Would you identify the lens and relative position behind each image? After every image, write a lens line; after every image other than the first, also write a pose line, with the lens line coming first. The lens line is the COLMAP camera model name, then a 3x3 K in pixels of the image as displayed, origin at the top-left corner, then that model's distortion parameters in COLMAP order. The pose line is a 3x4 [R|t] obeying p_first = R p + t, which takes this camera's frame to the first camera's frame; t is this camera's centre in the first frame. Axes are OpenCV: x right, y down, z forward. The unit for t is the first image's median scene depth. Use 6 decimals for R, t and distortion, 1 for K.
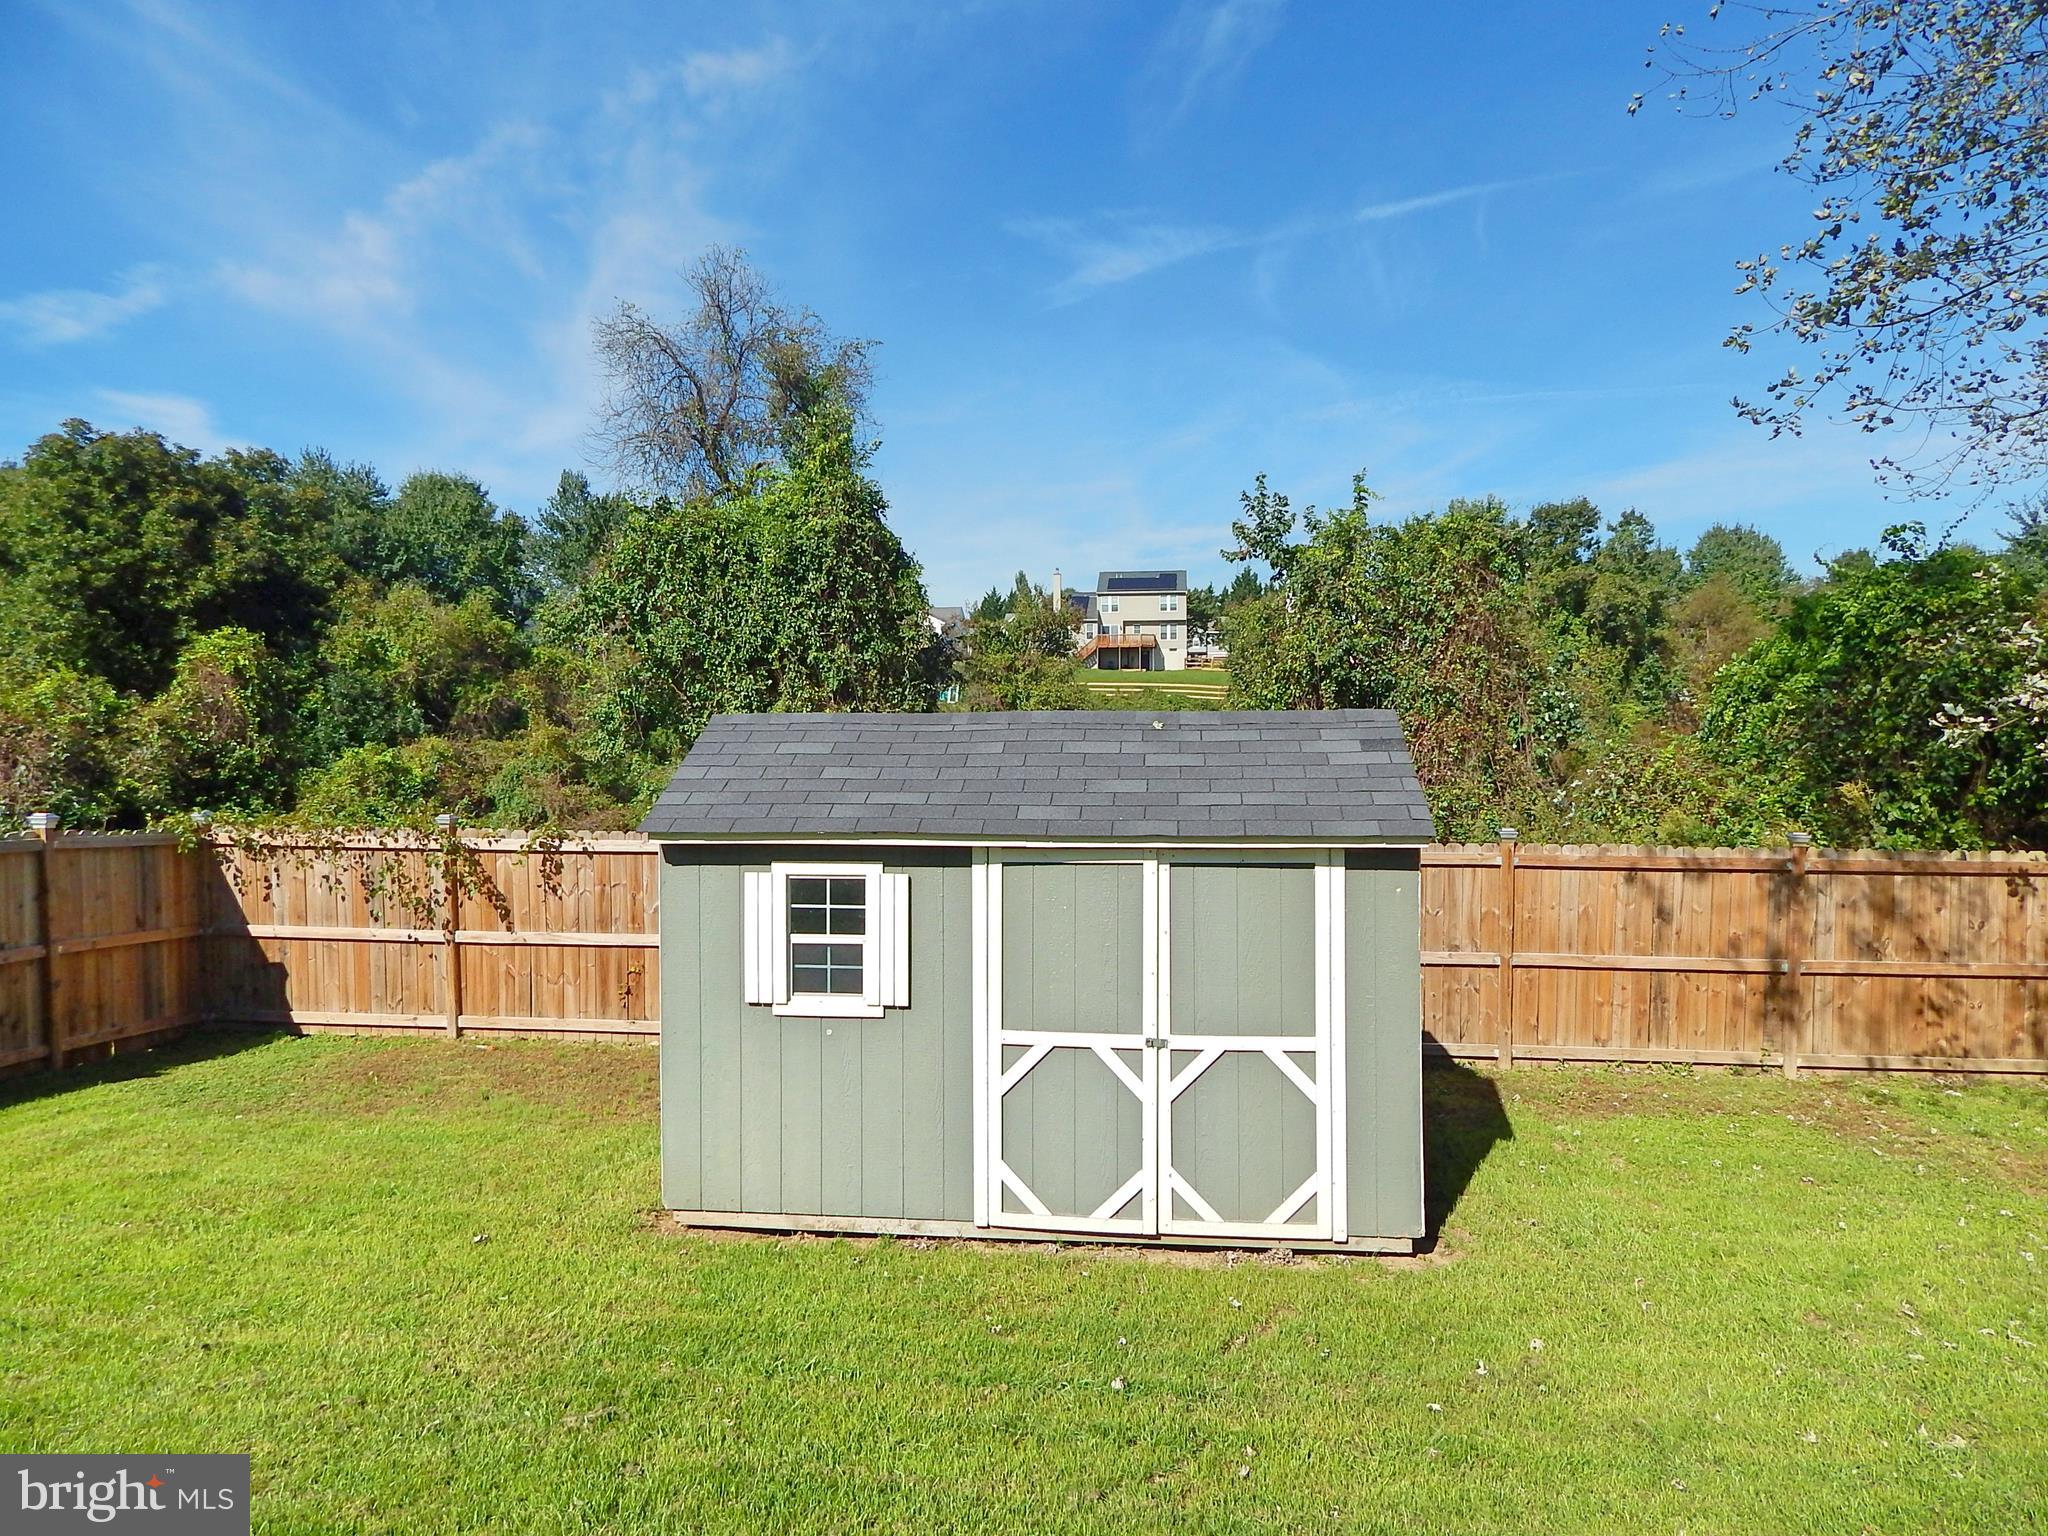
lens RADIAL K [[1324.3, 0, 1024.0], [0, 1324.3, 768.0], [0, 0, 1]] dist [0.000252, -0.001340]
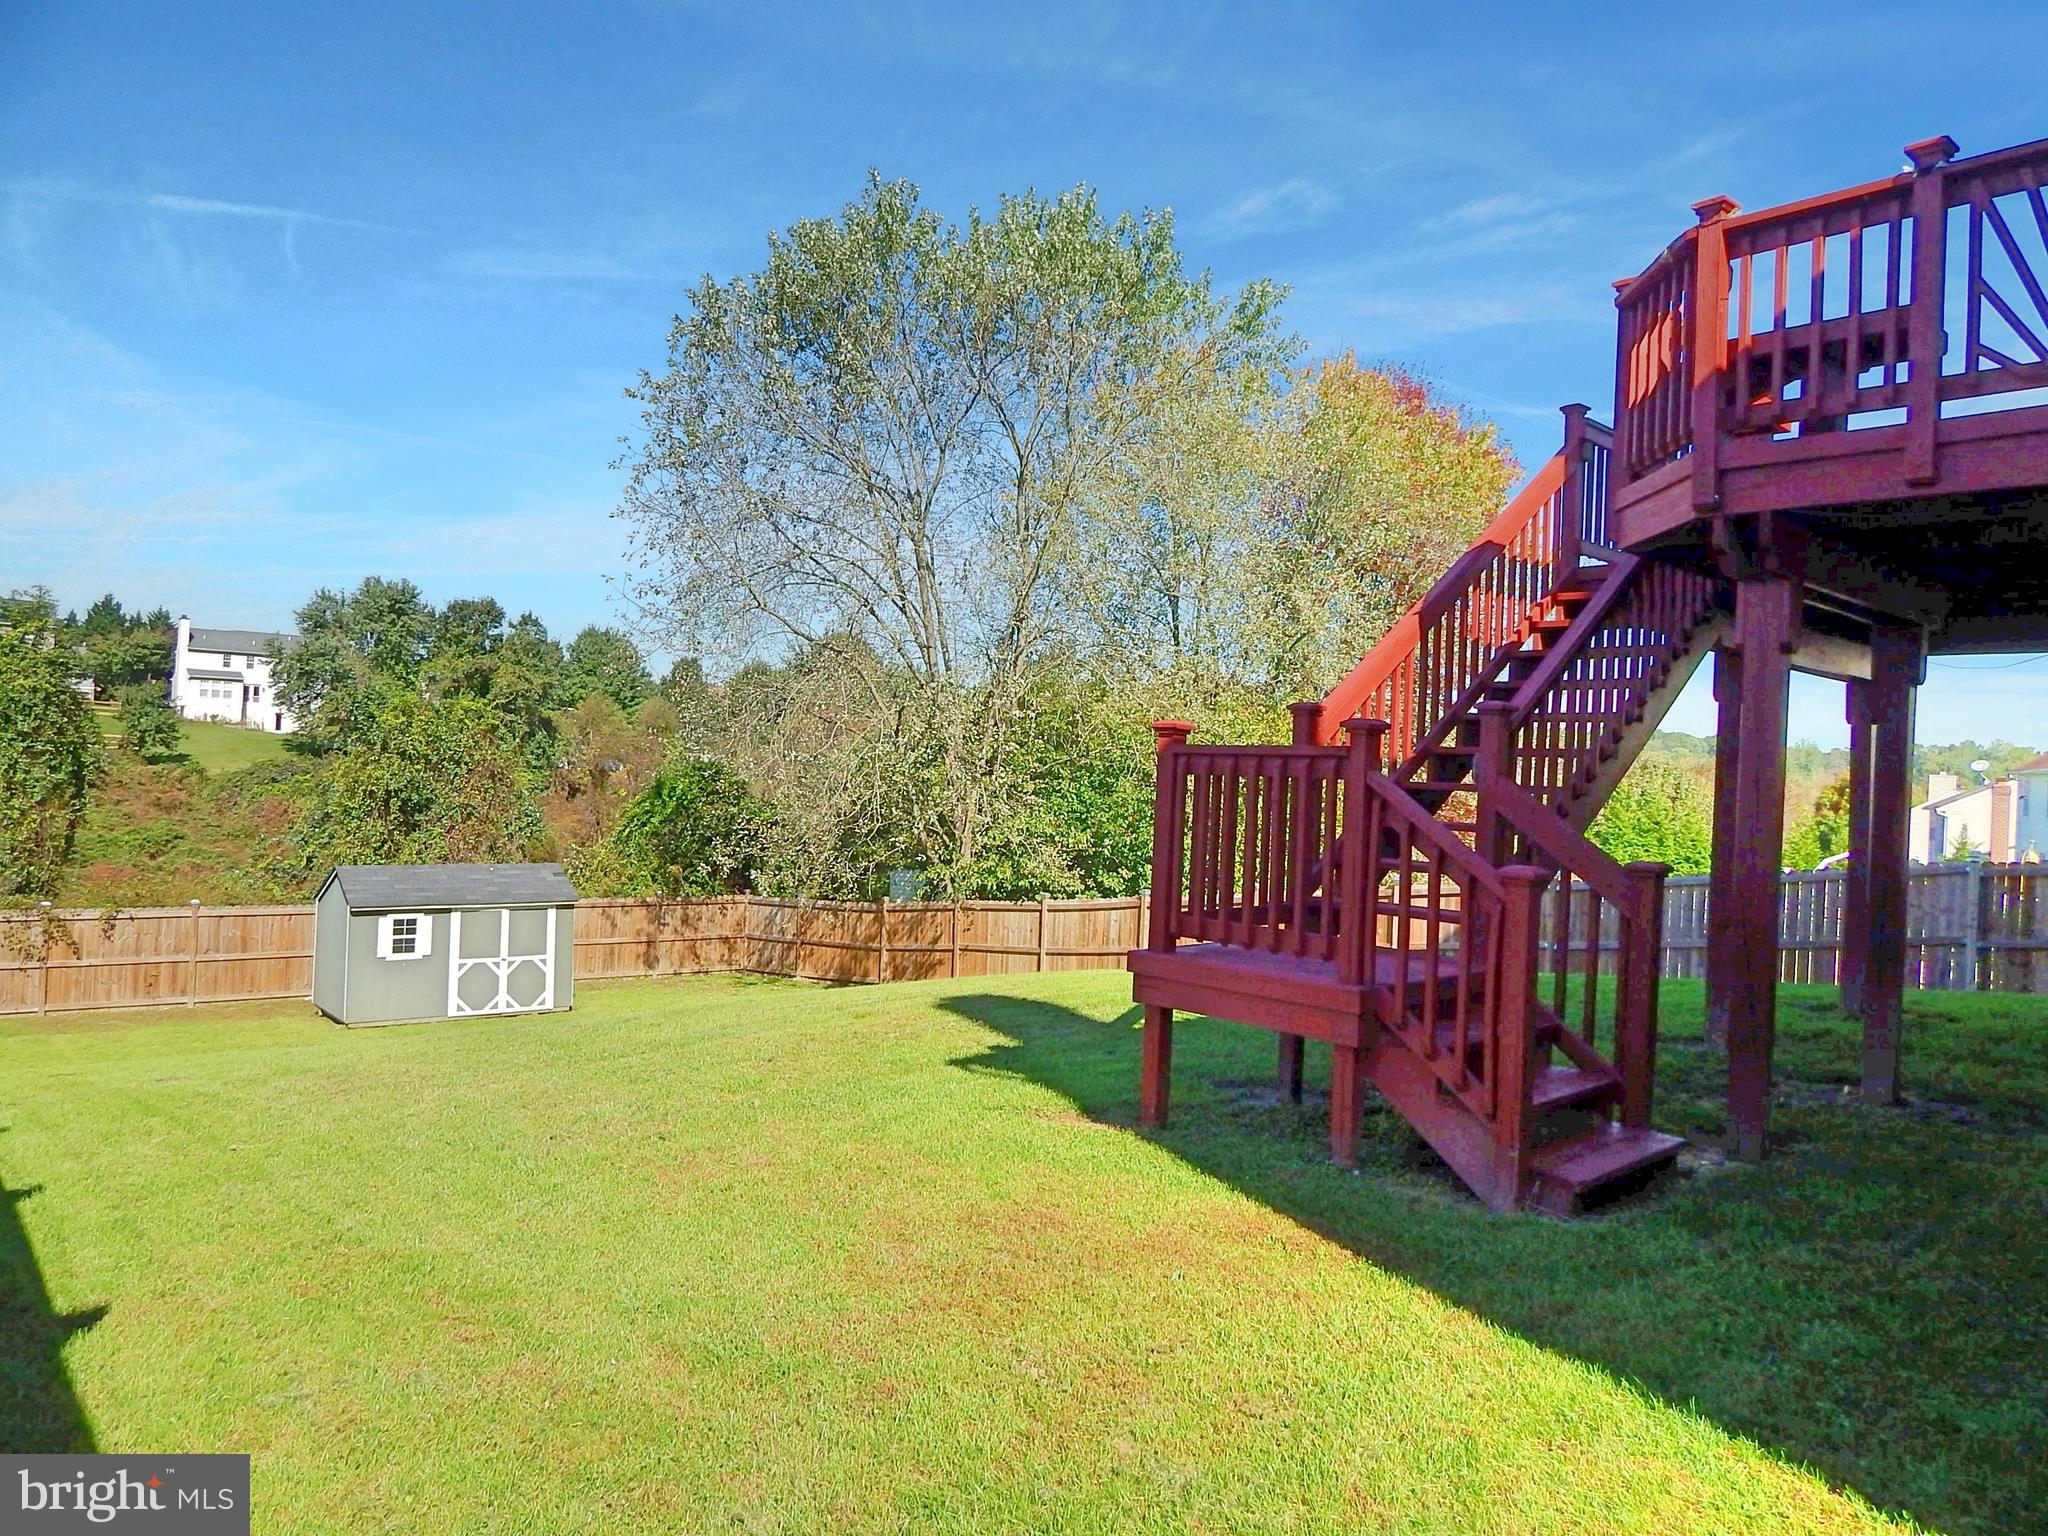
lens RADIAL K [[1352.6, 0, 1024.0], [0, 1352.6, 768.0], [0, 0, 1]] dist [0.006769, 0.004547]
pose [[0.693411, 0.038306, 0.719523, -0.890393], [-0.017026, 0.999178, -0.036785, -0.114487], [-0.720341, 0.013256, 0.693493, -1.450194]]
